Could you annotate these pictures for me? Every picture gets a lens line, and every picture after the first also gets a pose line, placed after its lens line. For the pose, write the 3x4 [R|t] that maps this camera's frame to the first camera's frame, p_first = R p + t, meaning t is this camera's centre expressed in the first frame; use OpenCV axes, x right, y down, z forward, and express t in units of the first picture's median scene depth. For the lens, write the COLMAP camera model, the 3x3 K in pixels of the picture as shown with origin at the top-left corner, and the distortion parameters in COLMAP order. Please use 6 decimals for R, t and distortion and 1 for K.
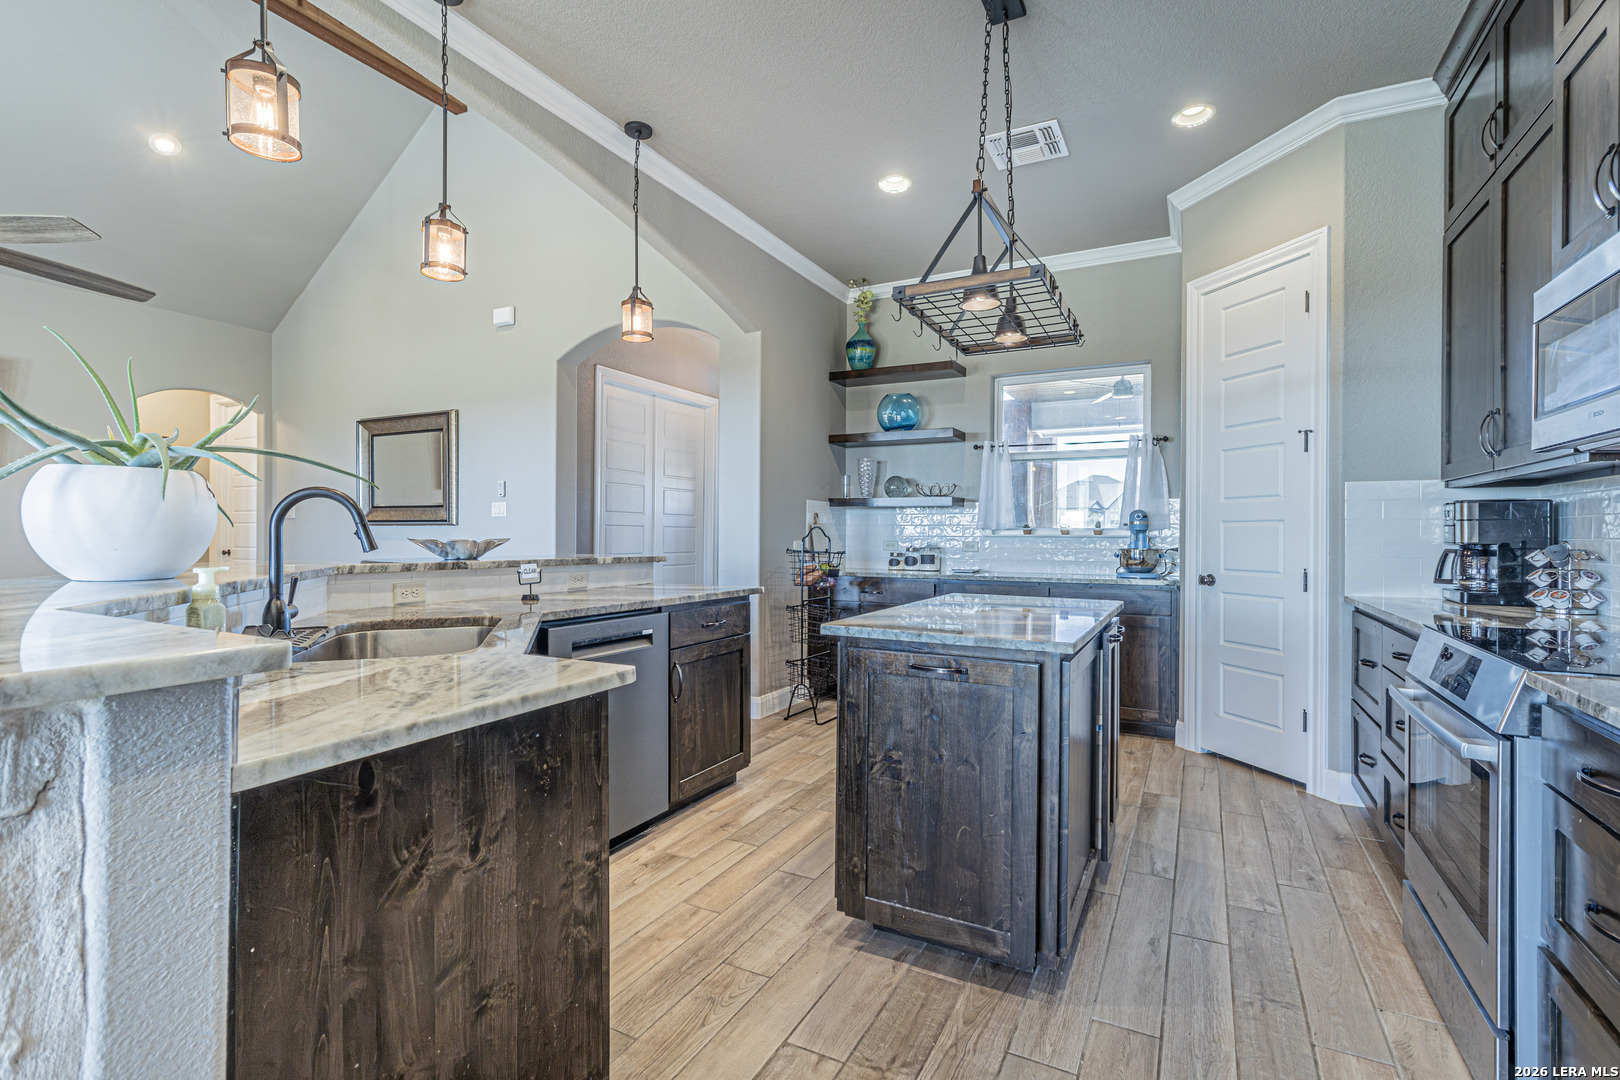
lens RADIAL K [[750.1, 0, 821.1], [0, 750.1, 537.0], [0, 0, 1]] dist [0.004690, 0.001061]
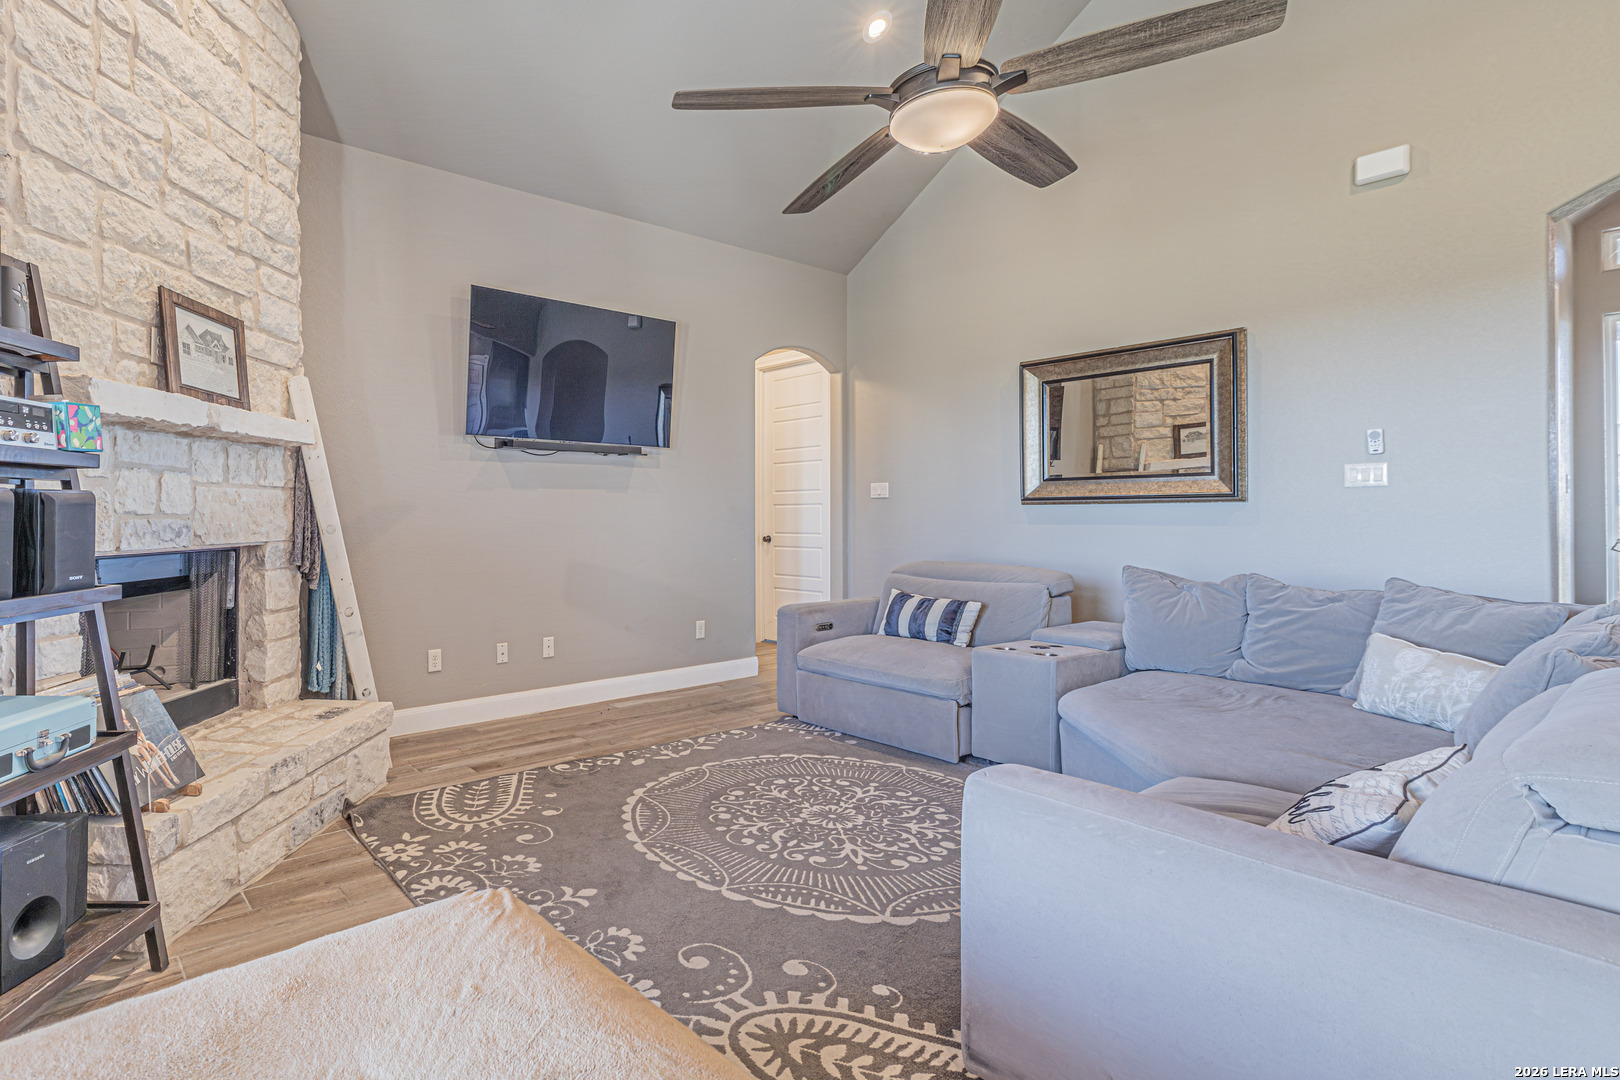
lens RADIAL K [[820.6, 0, 626.2], [0, 820.6, 507.7], [0, 0, 1]] dist [0.003582, -0.000040]
pose [[0.888010, -0.013541, -0.459625, -1.167593], [0.007591, 0.999862, -0.014791, -0.006947], [0.459762, 0.009646, 0.887990, 0.191592]]
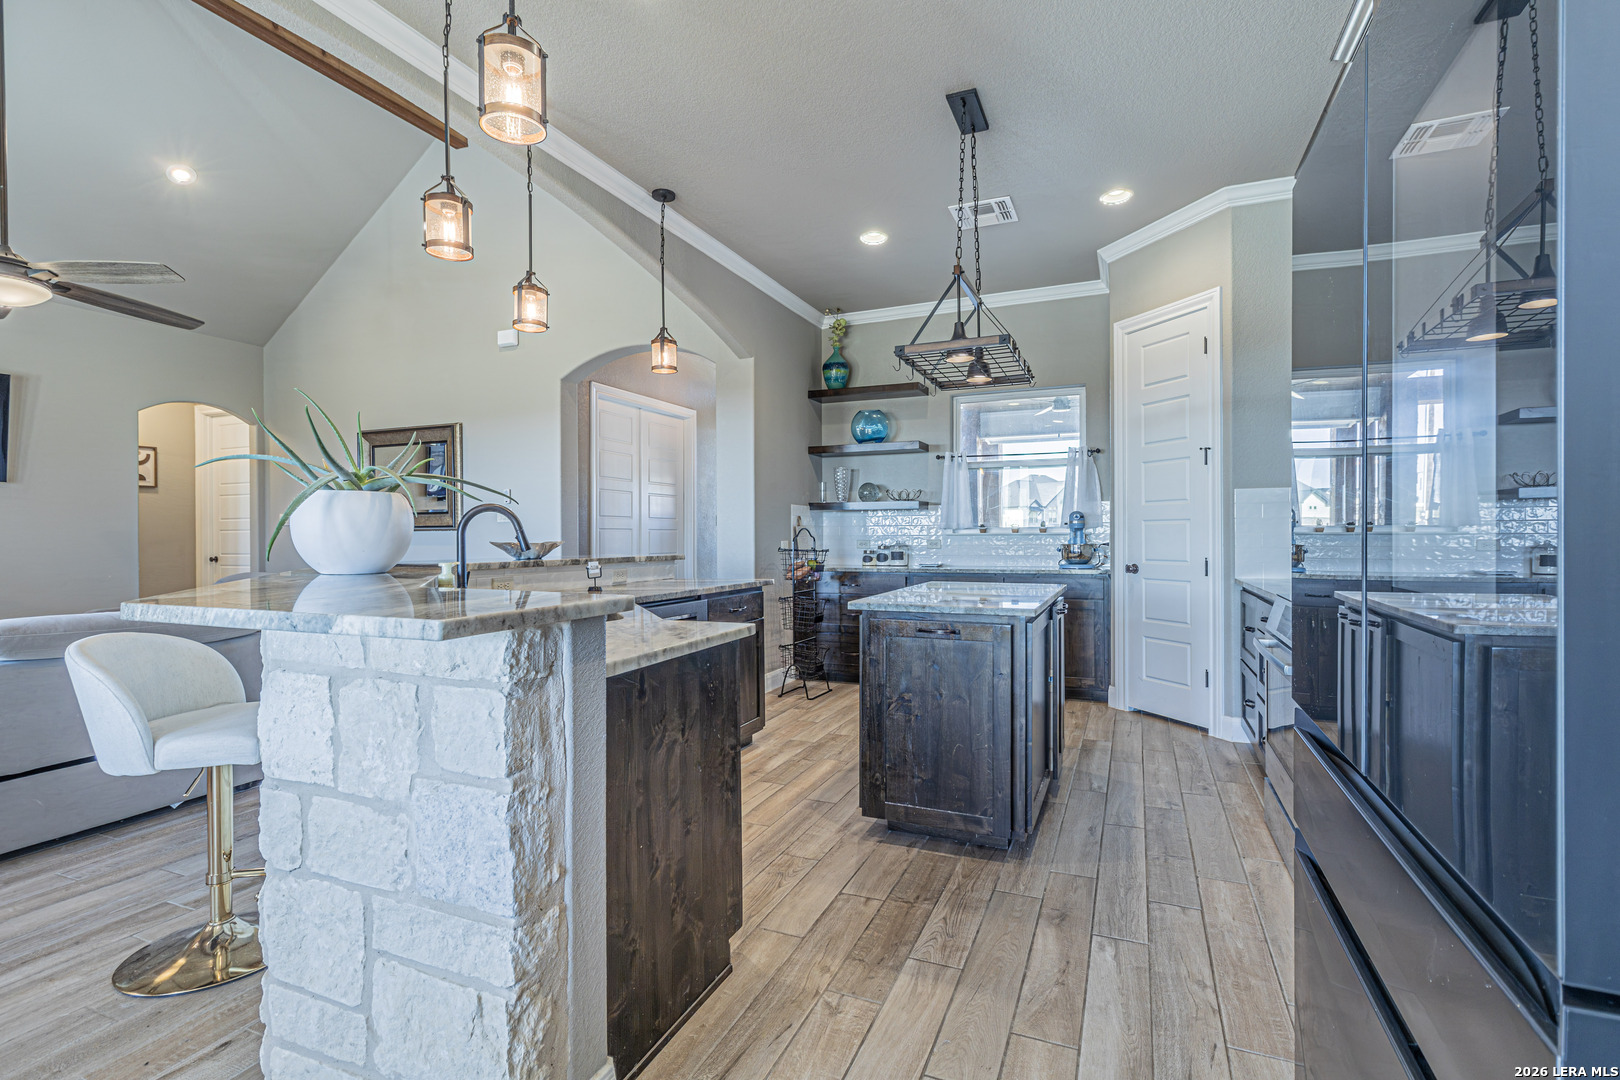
lens RADIAL K [[750.1, 0, 823.7], [0, 750.1, 541.1], [0, 0, 1]] dist [0.004690, 0.001061]
pose [[0.996993, -0.012214, 0.076523, -0.092098], [0.011850, 0.999916, 0.005221, 0.000309], [-0.076581, -0.004298, 0.997054, -0.209114]]
